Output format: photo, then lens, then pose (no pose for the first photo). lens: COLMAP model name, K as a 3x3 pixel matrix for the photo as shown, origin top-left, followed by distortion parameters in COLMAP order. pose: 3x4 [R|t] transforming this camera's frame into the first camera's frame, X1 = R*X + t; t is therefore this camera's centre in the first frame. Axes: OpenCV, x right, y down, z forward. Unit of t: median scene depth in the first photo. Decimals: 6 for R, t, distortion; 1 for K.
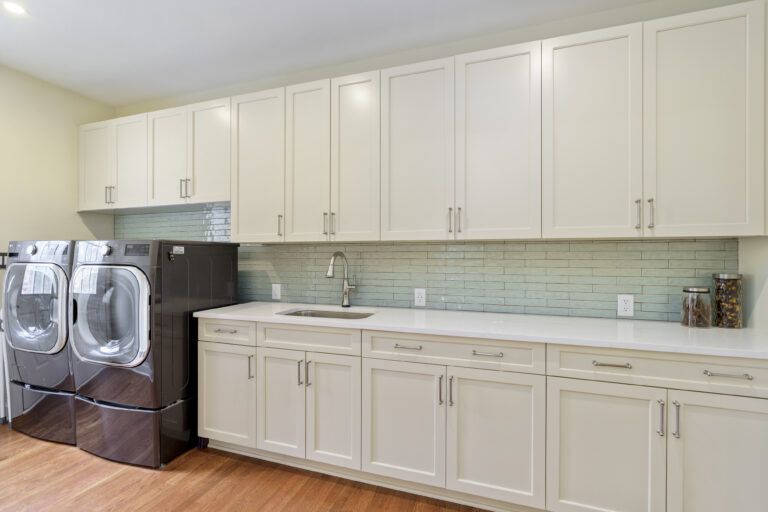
lens RADIAL K [[348.7, 0, 382.8], [0, 348.7, 260.6], [0, 0, 1]] dist [-0.001481, 0.000055]
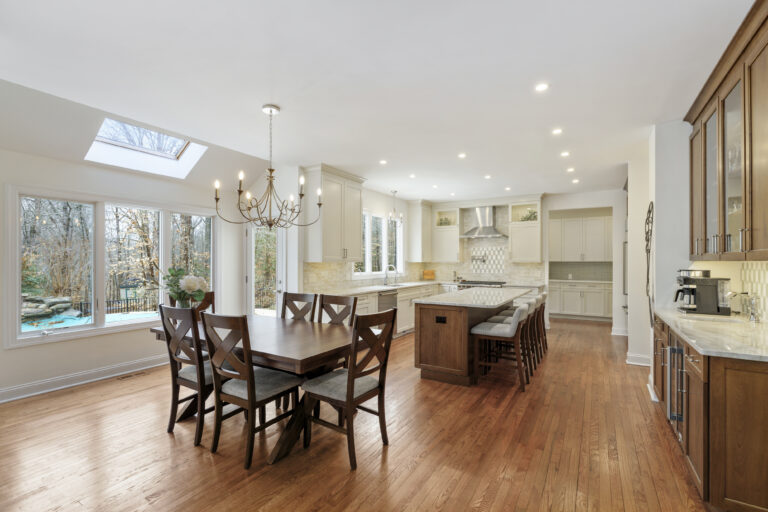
lens RADIAL K [[348.7, 0, 382.8], [0, 348.7, 260.6], [0, 0, 1]] dist [-0.001481, 0.000055]
pose [[0.976540, -0.002308, -0.215323, -1.093985], [0.000247, 0.999954, -0.009599, -0.029938], [0.215335, 0.009321, 0.976496, -3.192785]]
